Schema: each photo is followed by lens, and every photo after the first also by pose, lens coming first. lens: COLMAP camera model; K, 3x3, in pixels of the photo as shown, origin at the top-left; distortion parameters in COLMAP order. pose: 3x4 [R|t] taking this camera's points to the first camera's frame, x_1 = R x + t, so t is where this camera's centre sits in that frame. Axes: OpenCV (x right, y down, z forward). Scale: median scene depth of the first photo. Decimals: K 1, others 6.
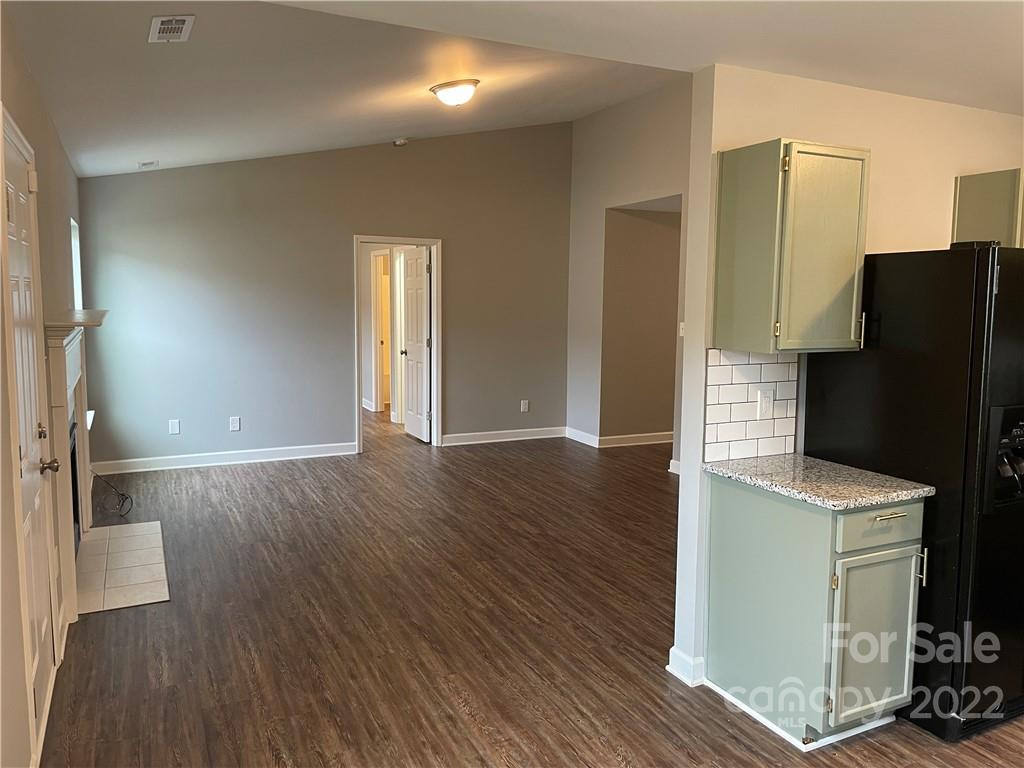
lens RADIAL K [[773.5, 0, 508.0], [0, 773.5, 373.2], [0, 0, 1]] dist [0.071917, -0.099808]
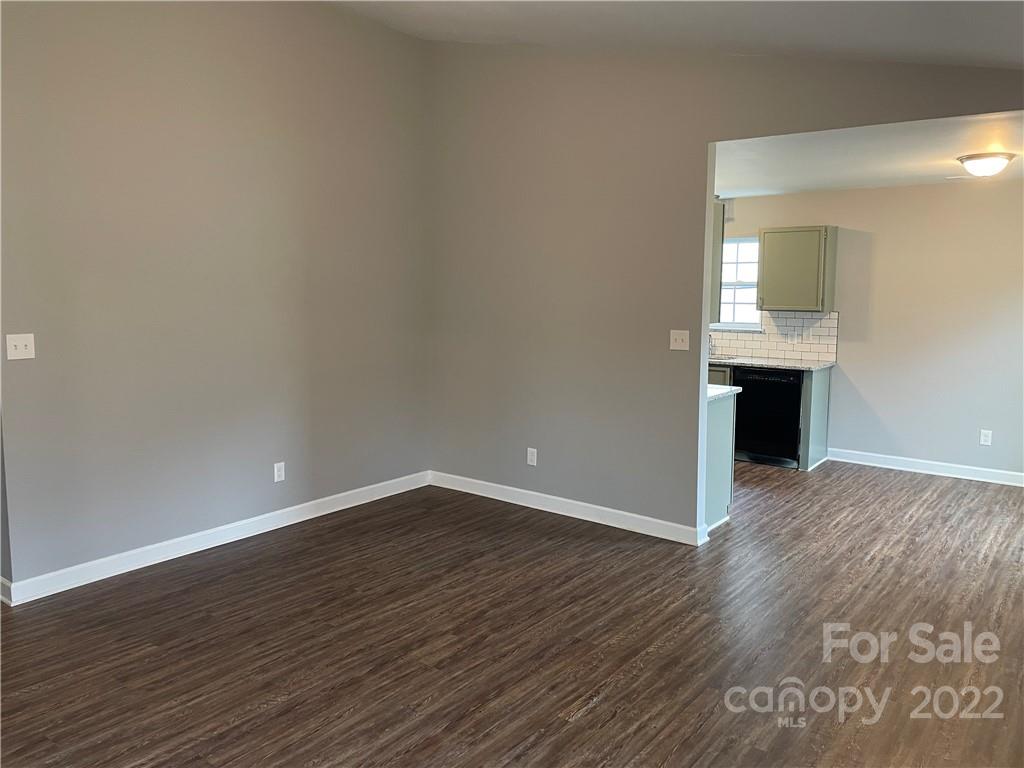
lens RADIAL K [[773.5, 0, 512.5], [0, 773.5, 379.9], [0, 0, 1]] dist [0.071917, -0.099808]
pose [[-0.449169, -0.130551, 0.883857, -0.650466], [0.079108, 0.979570, 0.184890, -0.163349], [-0.889938, 0.152967, -0.429665, 1.380610]]
